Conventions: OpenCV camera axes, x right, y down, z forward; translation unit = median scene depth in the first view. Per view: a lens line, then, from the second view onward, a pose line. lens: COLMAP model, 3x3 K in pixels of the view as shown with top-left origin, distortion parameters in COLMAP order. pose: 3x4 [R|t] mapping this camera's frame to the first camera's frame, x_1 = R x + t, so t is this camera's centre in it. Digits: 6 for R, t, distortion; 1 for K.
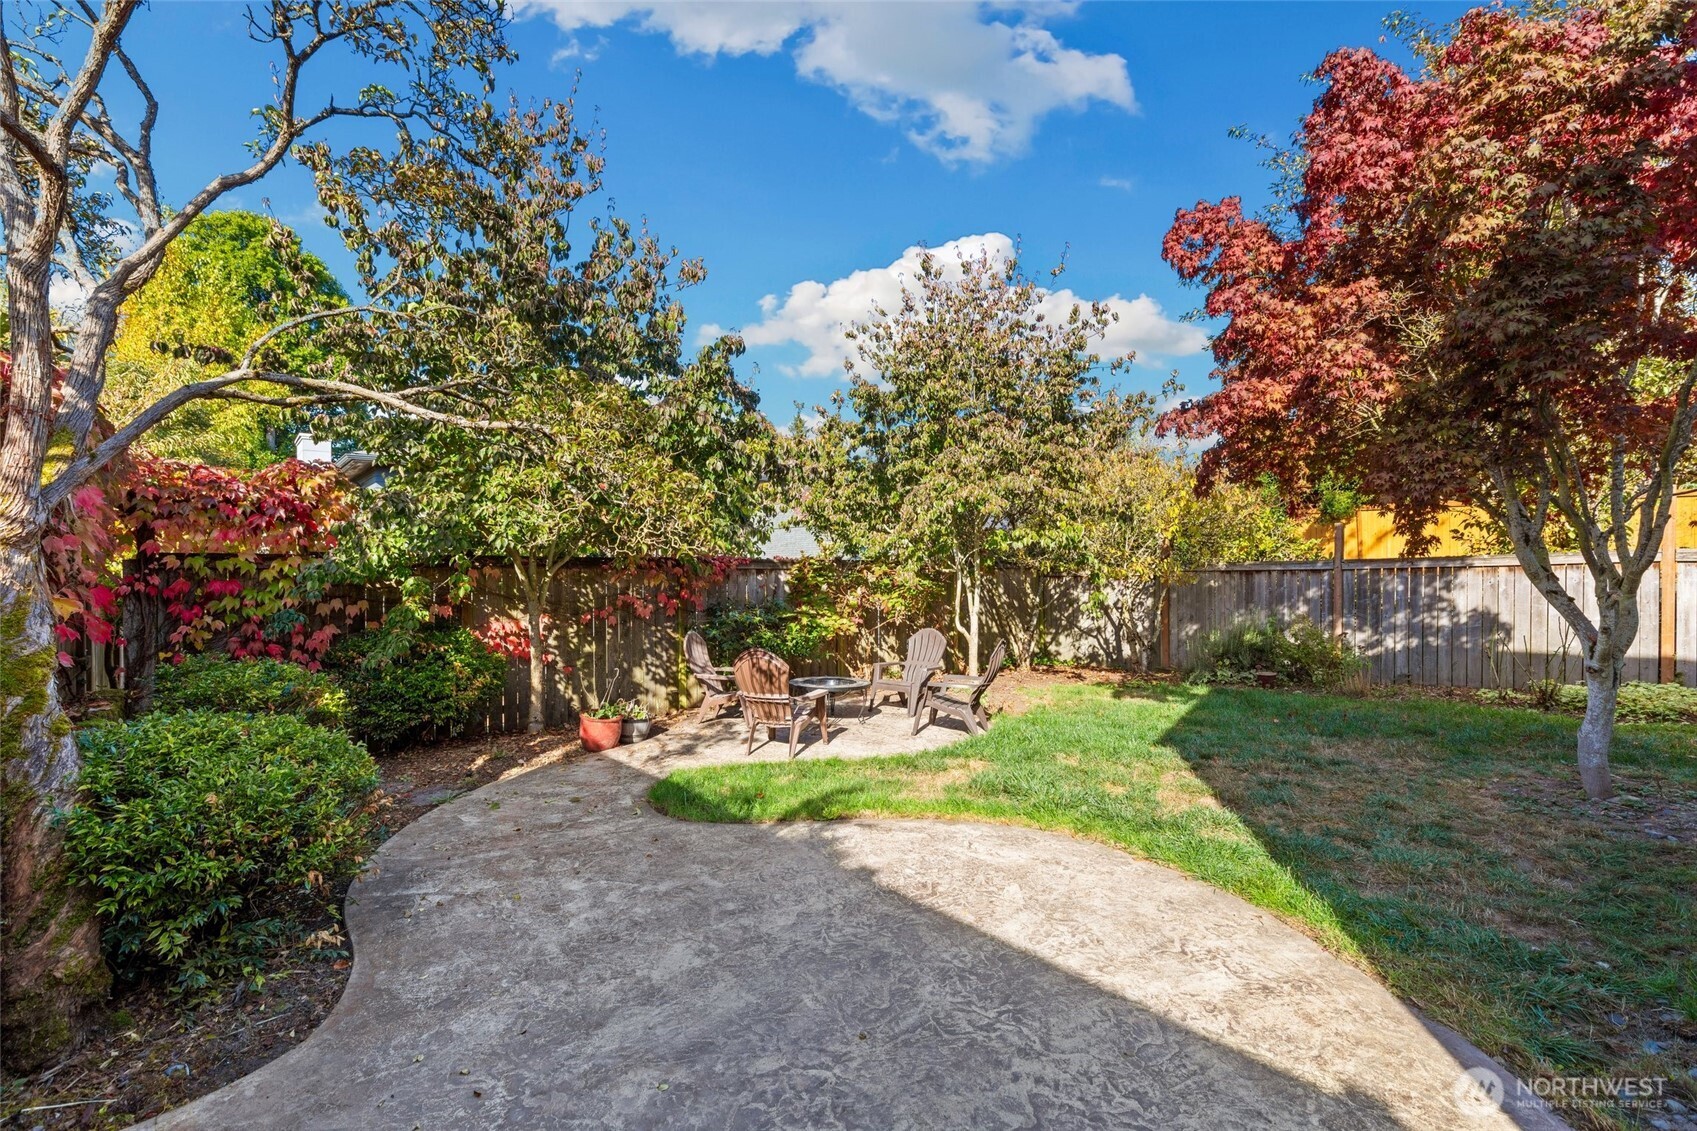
lens RADIAL K [[760.4, 0, 857.7], [0, 760.4, 561.3], [0, 0, 1]] dist [0.010692, -0.001172]
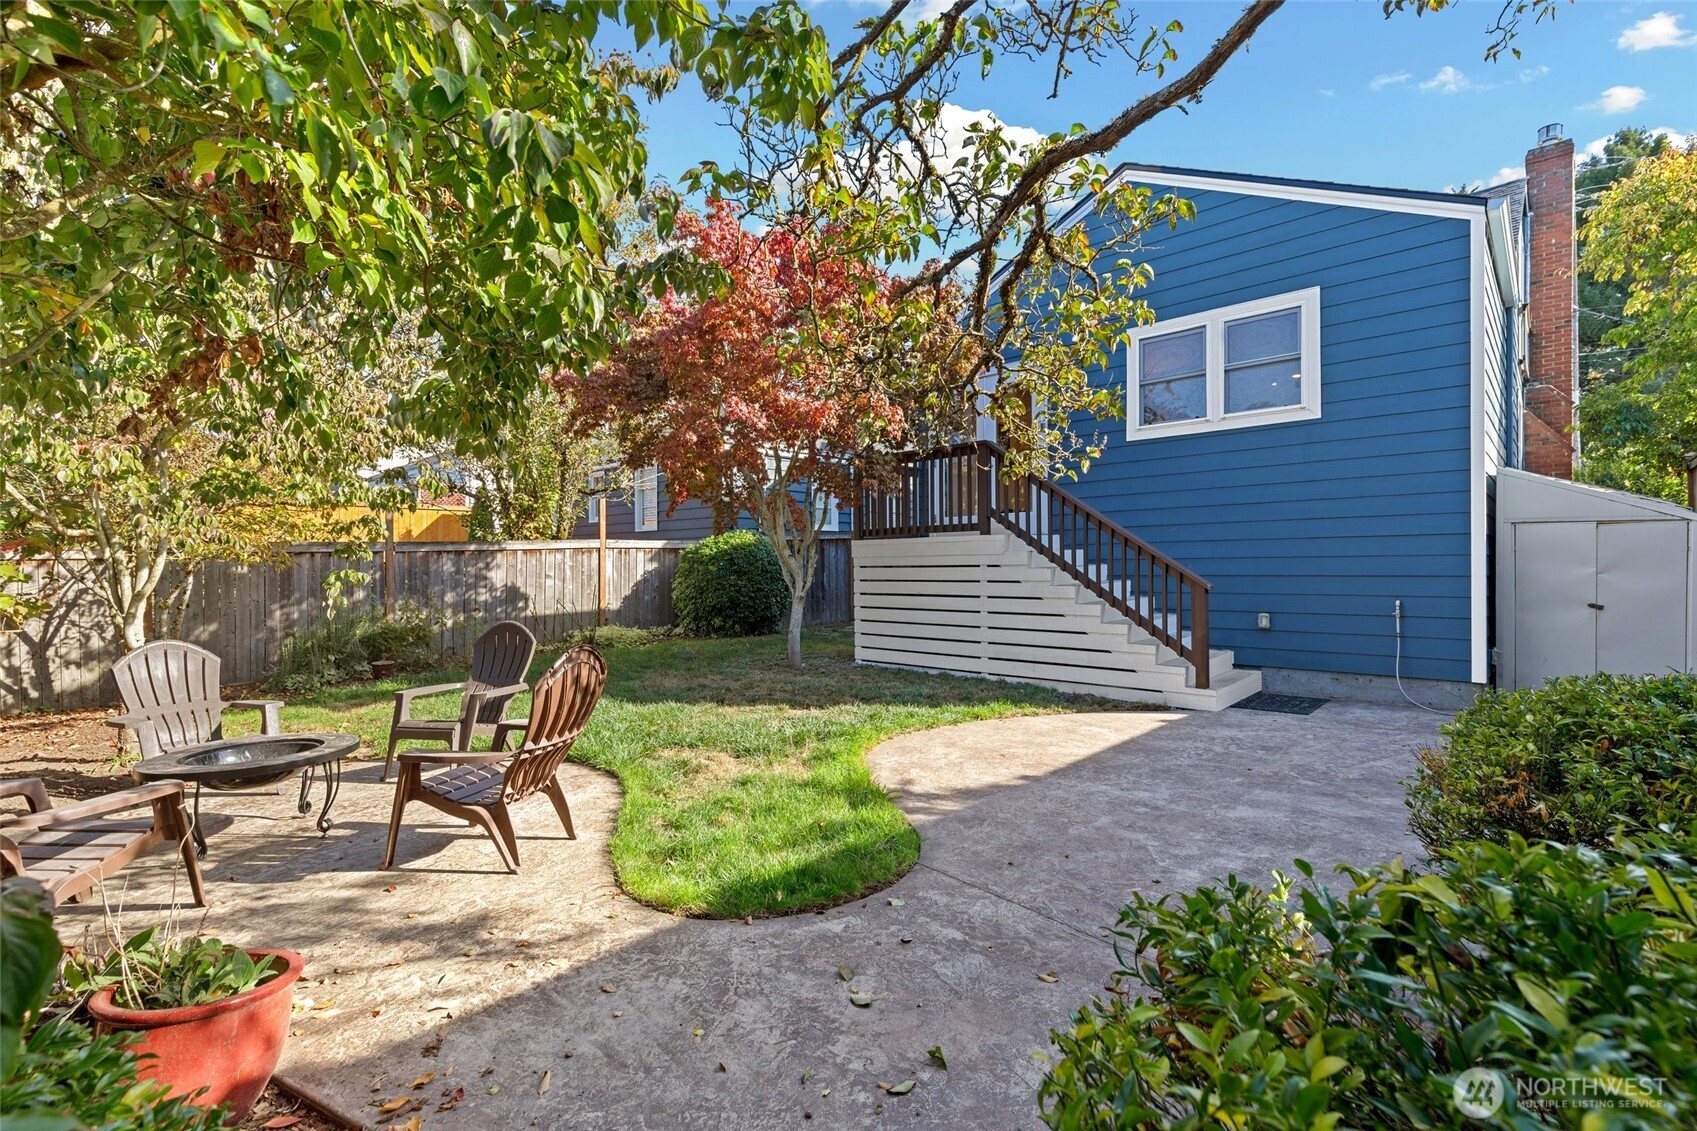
lens RADIAL K [[760.4, 0, 850.4], [0, 760.4, 568.8], [0, 0, 1]] dist [0.010692, -0.001172]
pose [[-0.108441, 0.001505, 0.994102, -0.803123], [0.005150, 0.999986, -0.000953, 0.071312], [-0.994090, 0.005016, -0.108447, 1.019882]]
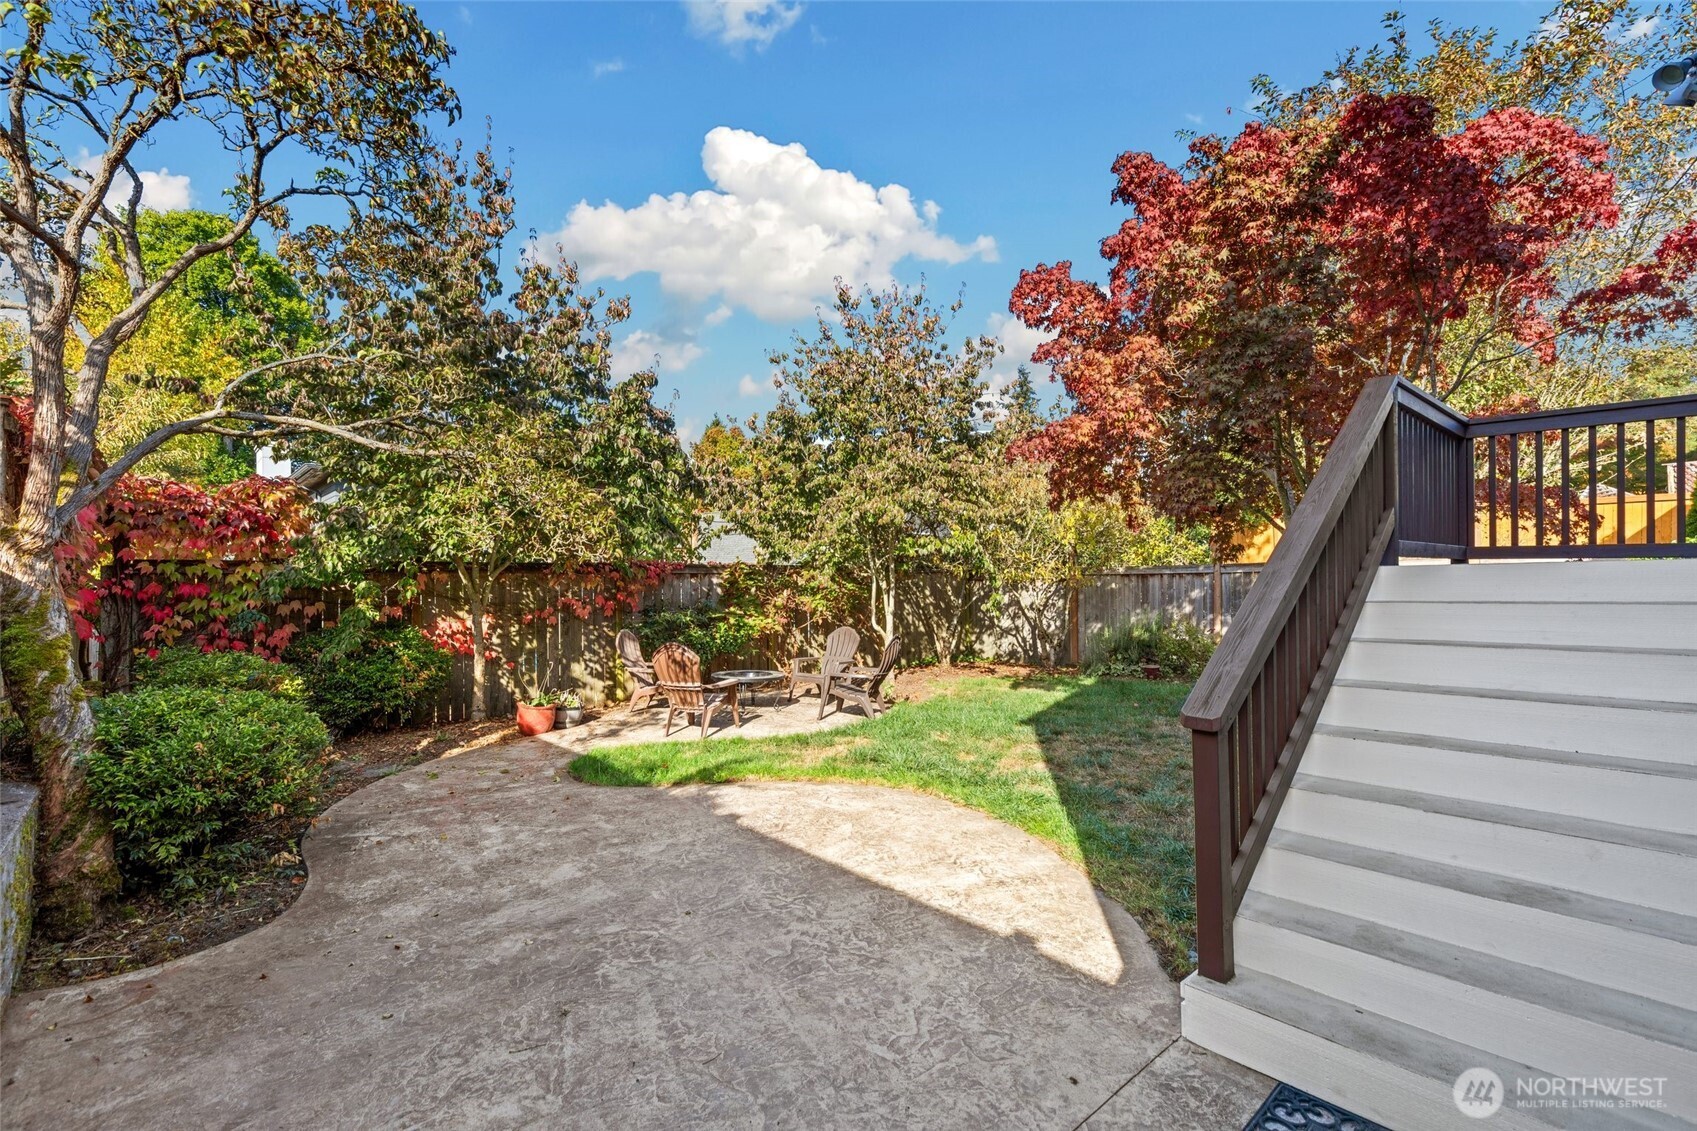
lens RADIAL K [[760.4, 0, 855.4], [0, 760.4, 563.3], [0, 0, 1]] dist [0.010692, -0.001172]
pose [[0.999460, -0.001328, 0.032841, 0.125672], [0.001446, 0.999993, -0.003585, -0.000303], [-0.032836, 0.003630, 0.999454, -0.182172]]
